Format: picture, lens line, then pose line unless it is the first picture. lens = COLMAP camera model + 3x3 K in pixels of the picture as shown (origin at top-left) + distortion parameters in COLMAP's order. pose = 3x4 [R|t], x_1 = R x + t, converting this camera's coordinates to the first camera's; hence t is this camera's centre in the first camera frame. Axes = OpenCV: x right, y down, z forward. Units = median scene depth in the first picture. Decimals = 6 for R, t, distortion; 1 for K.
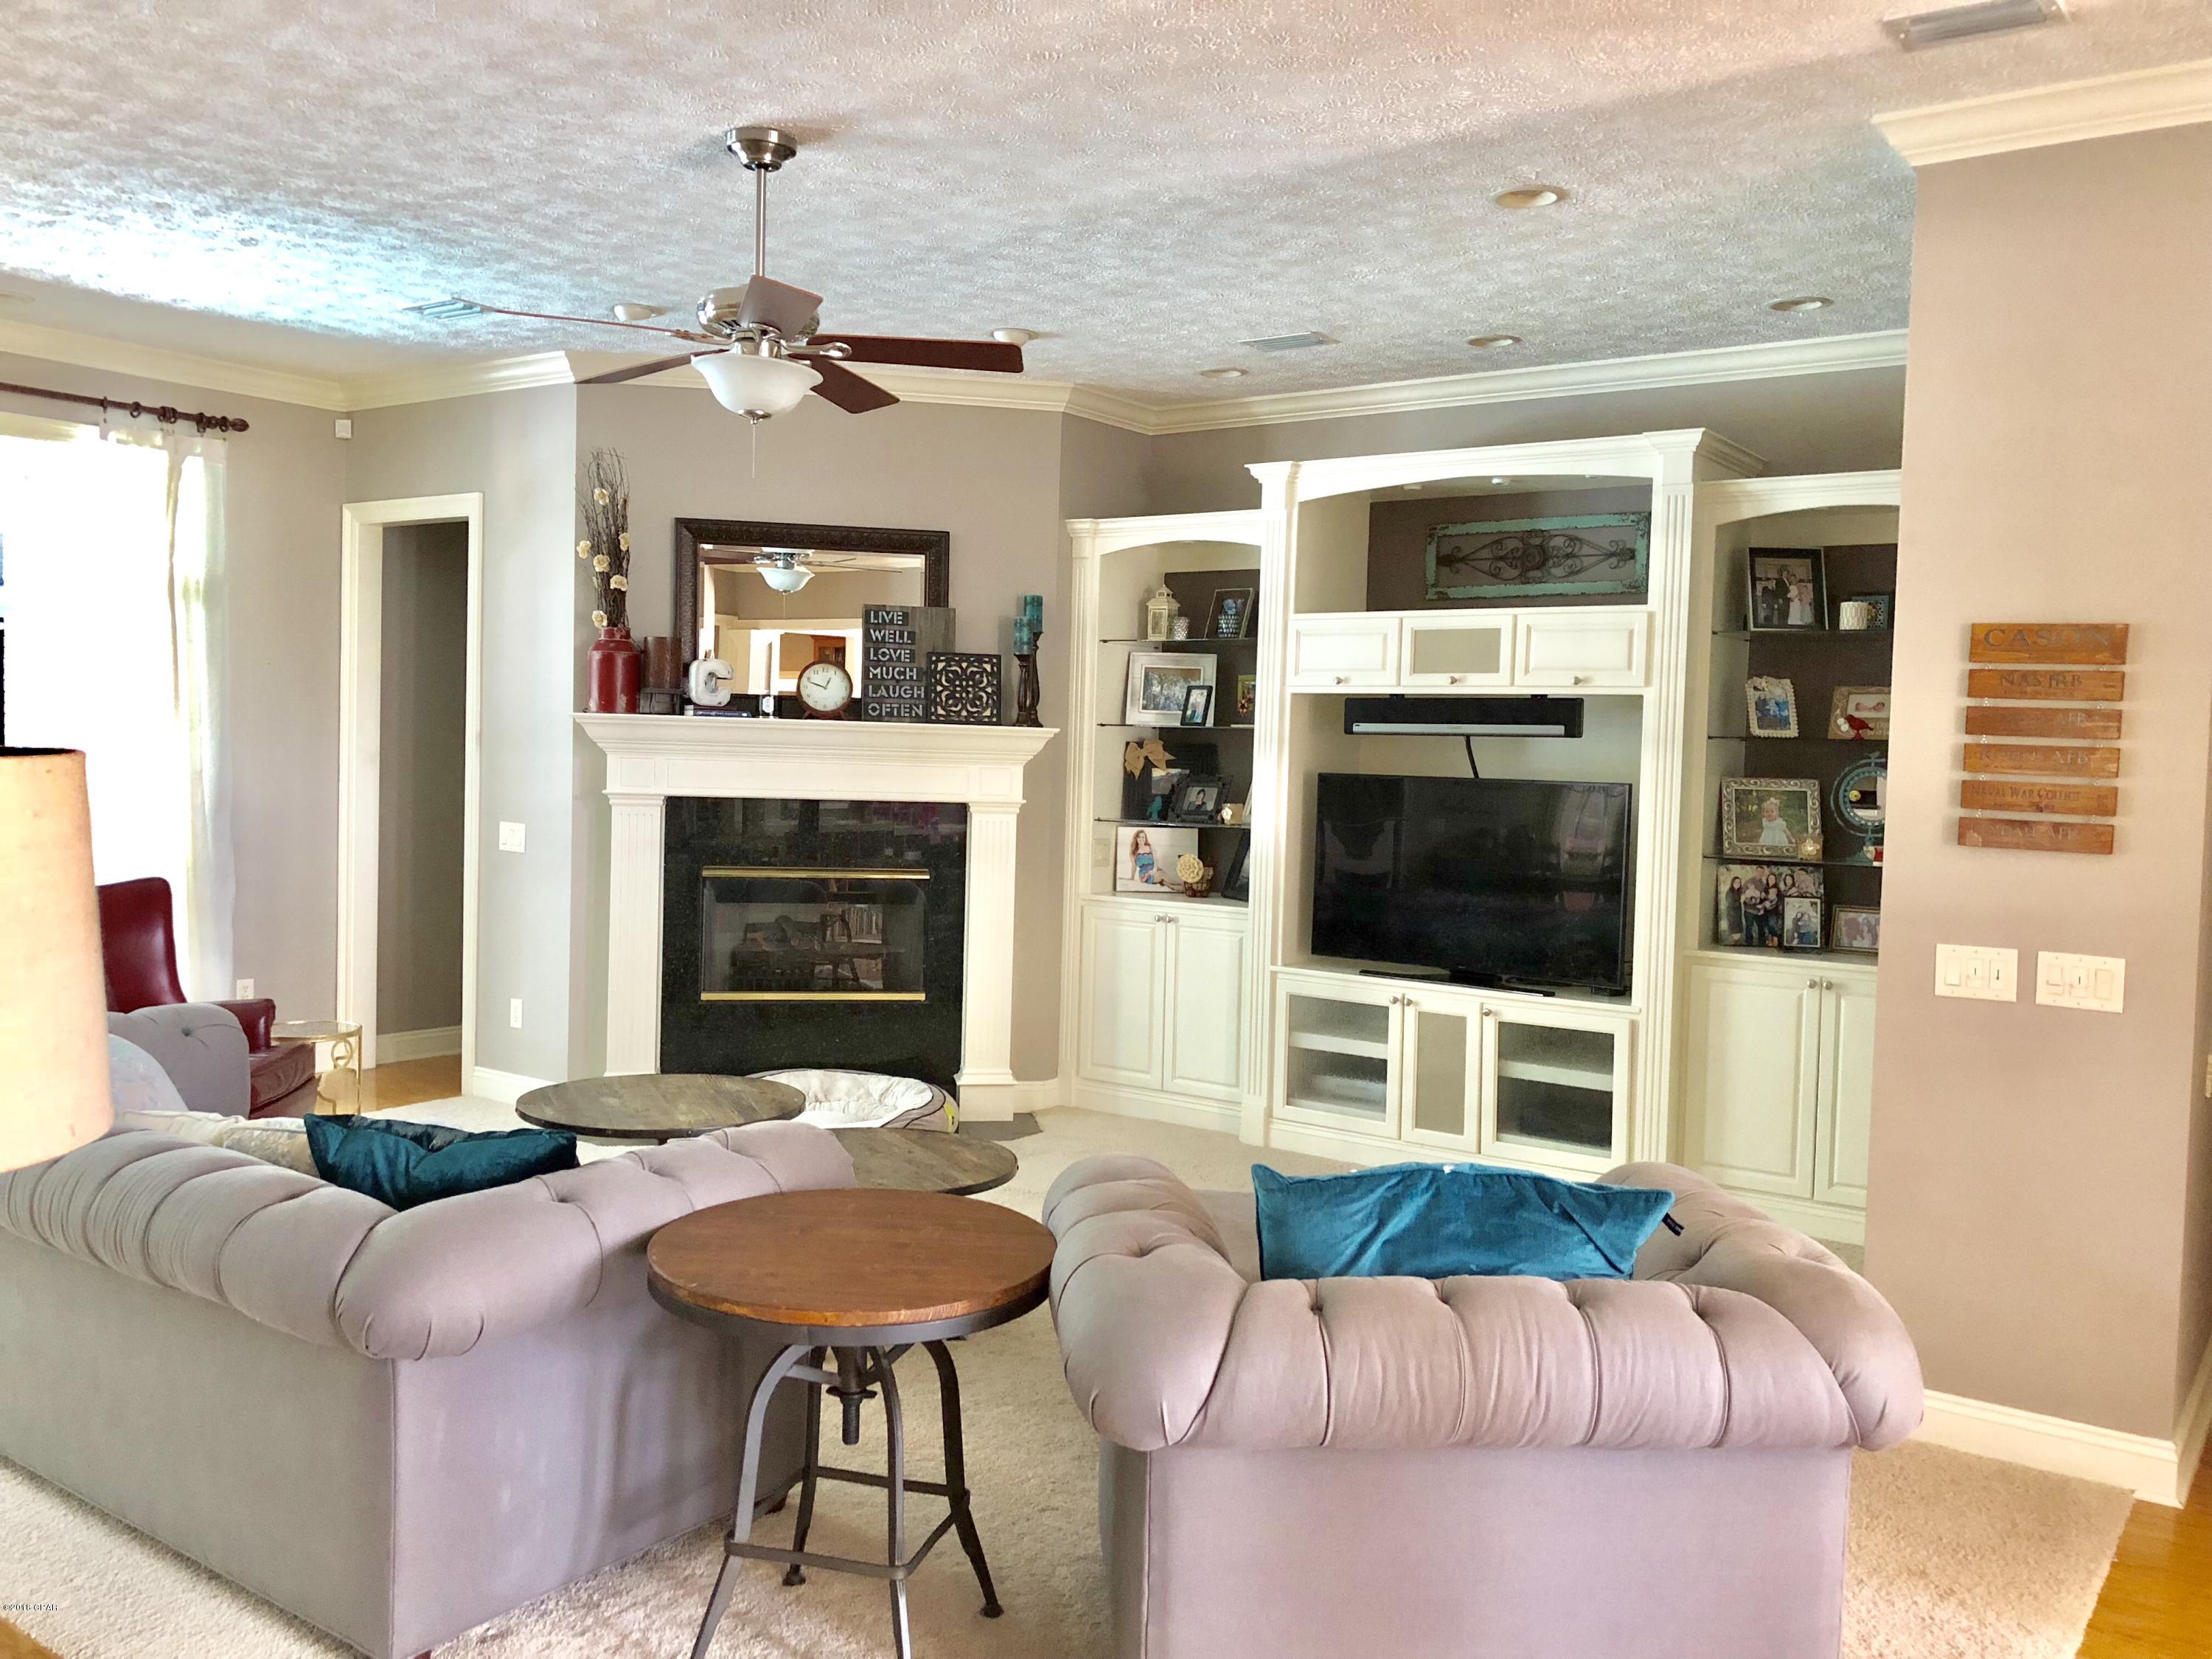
lens RADIAL K [[1796.3, 0, 1089.8], [0, 1796.3, 823.0], [0, 0, 1]] dist [0.061530, -0.075101]
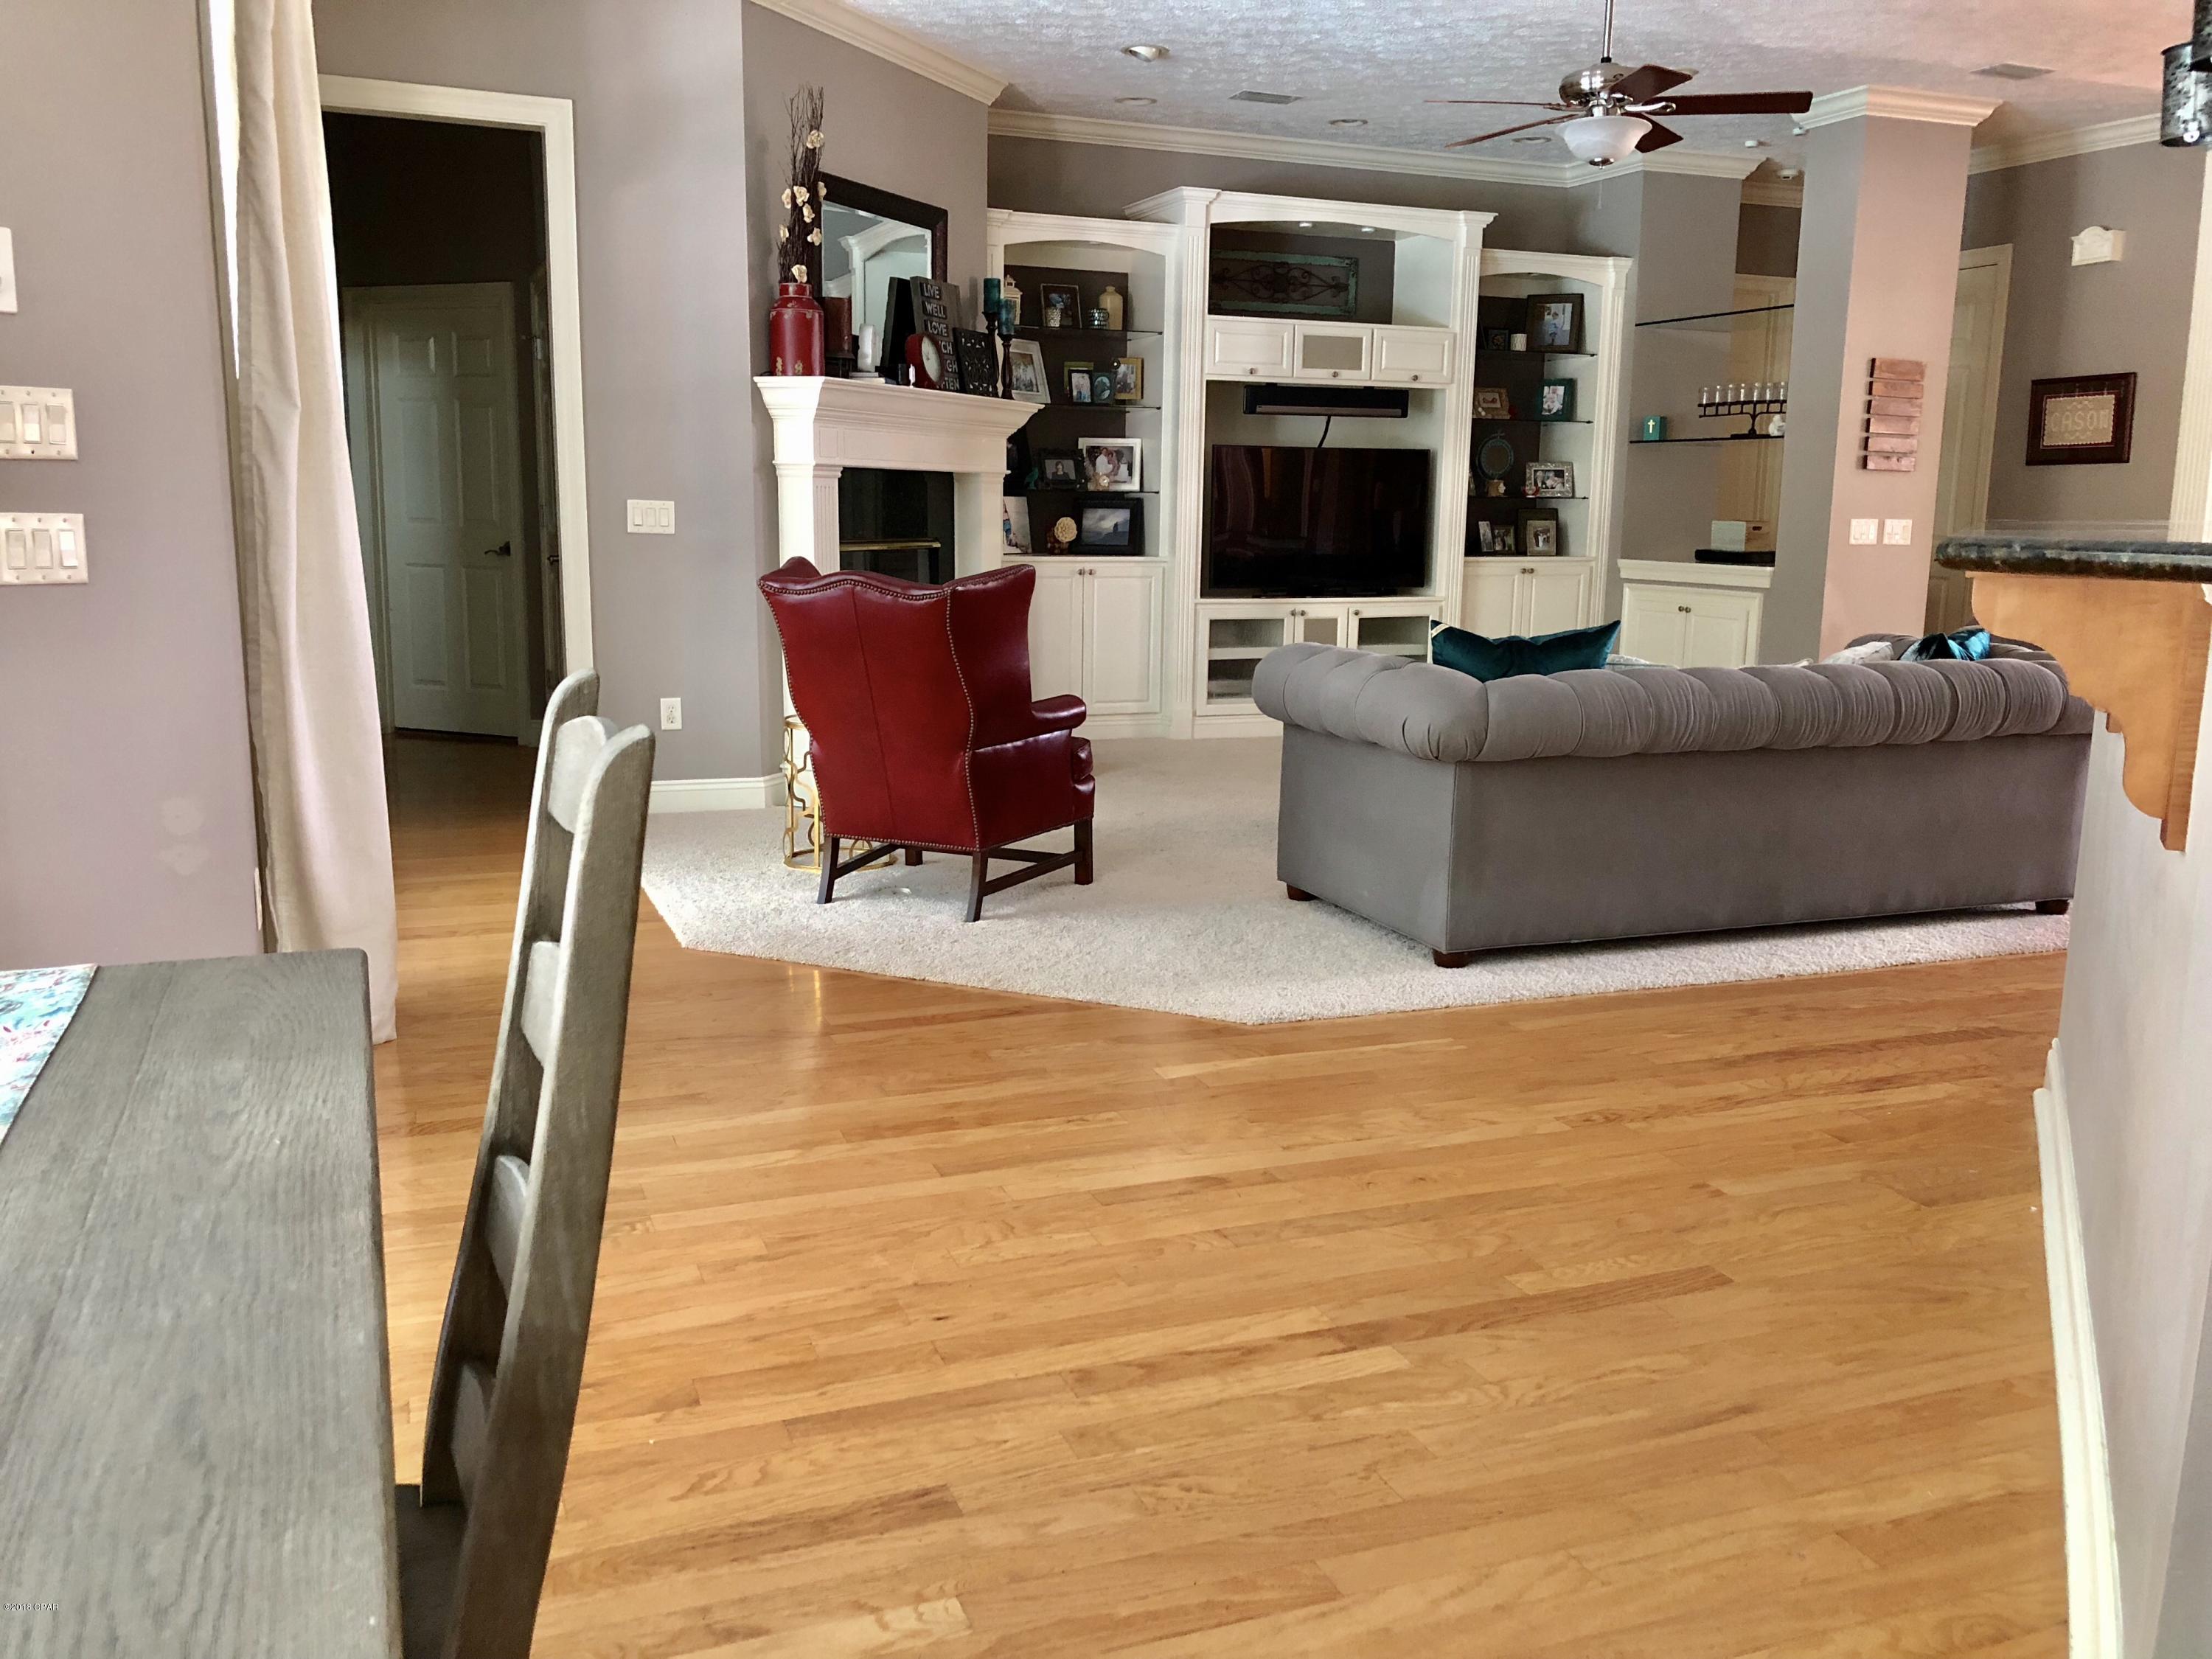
lens RADIAL K [[1796.3, 0, 1113.4], [0, 1796.3, 827.4], [0, 0, 1]] dist [0.061530, -0.075101]
pose [[0.528171, -0.172873, 0.831355, -1.033772], [0.035846, 0.982723, 0.181576, 0.004790], [-0.848381, -0.066103, 0.525243, 0.365911]]
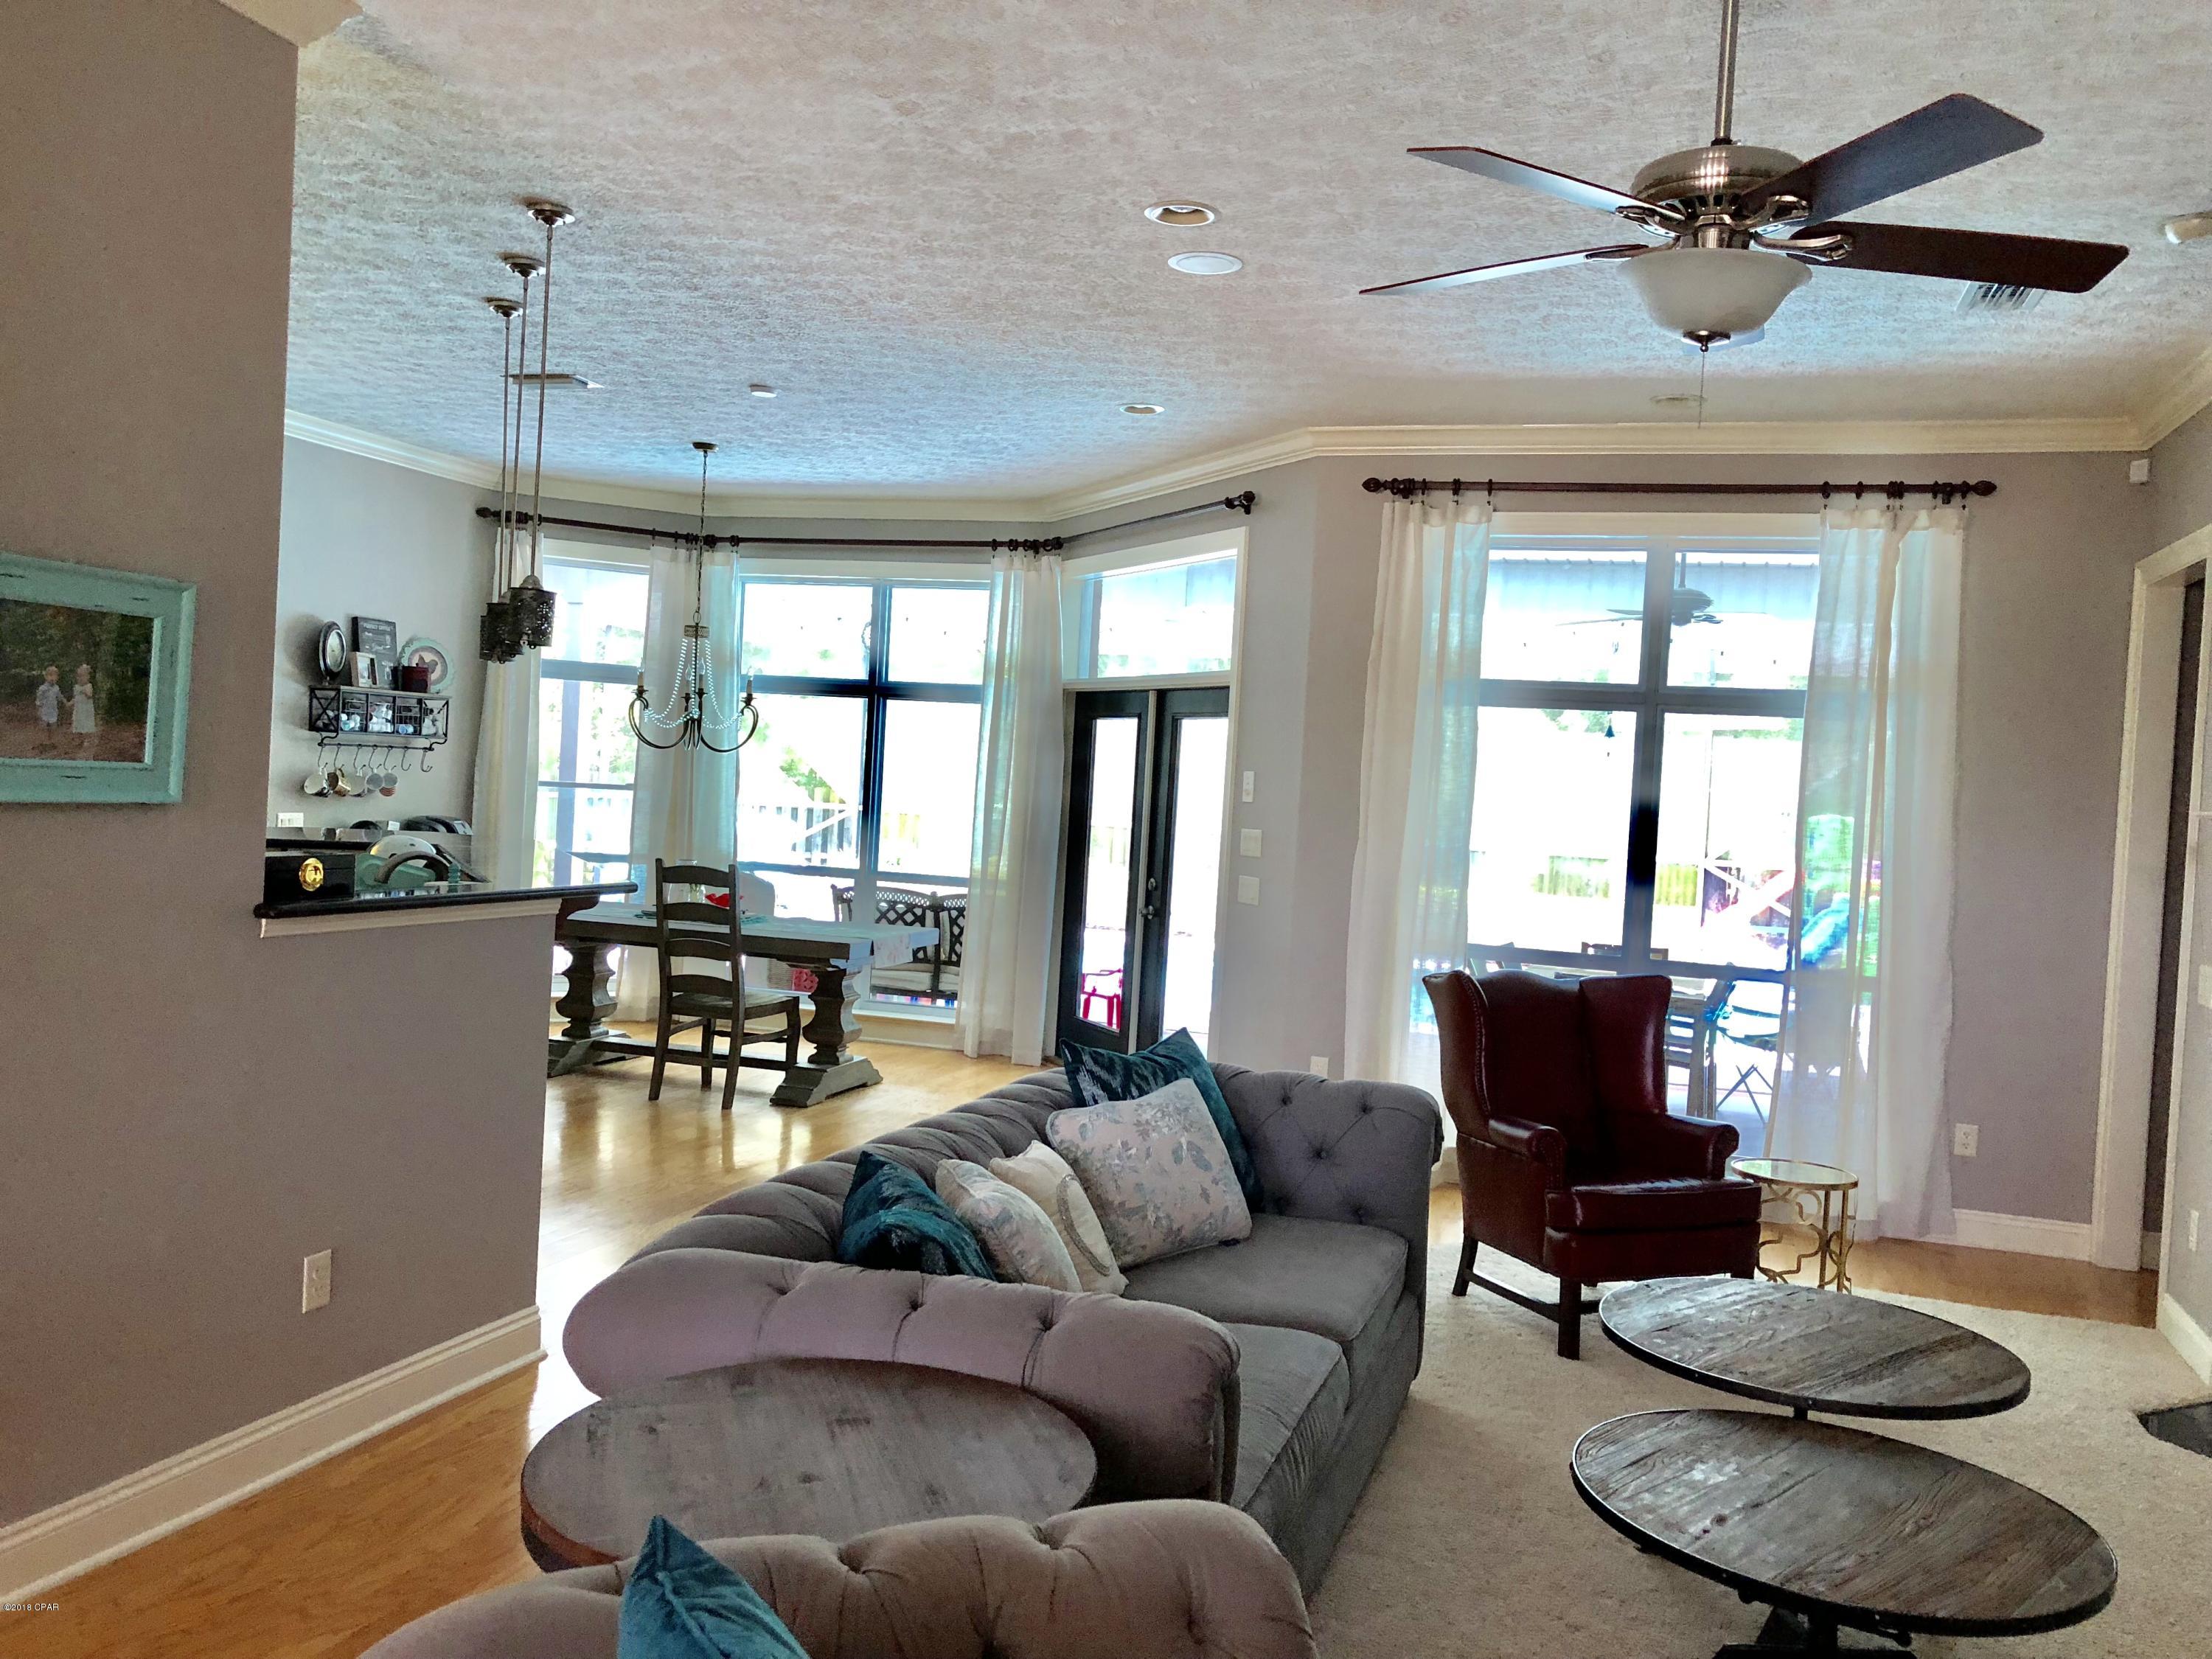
lens RADIAL K [[1796.3, 0, 1106.3], [0, 1796.3, 819.6], [0, 0, 1]] dist [0.061530, -0.075101]
pose [[0.308528, 0.010165, -0.951161, 0.258344], [-0.090070, 0.995762, -0.018574, -0.006691], [0.946941, 0.091402, 0.308136, 0.380894]]
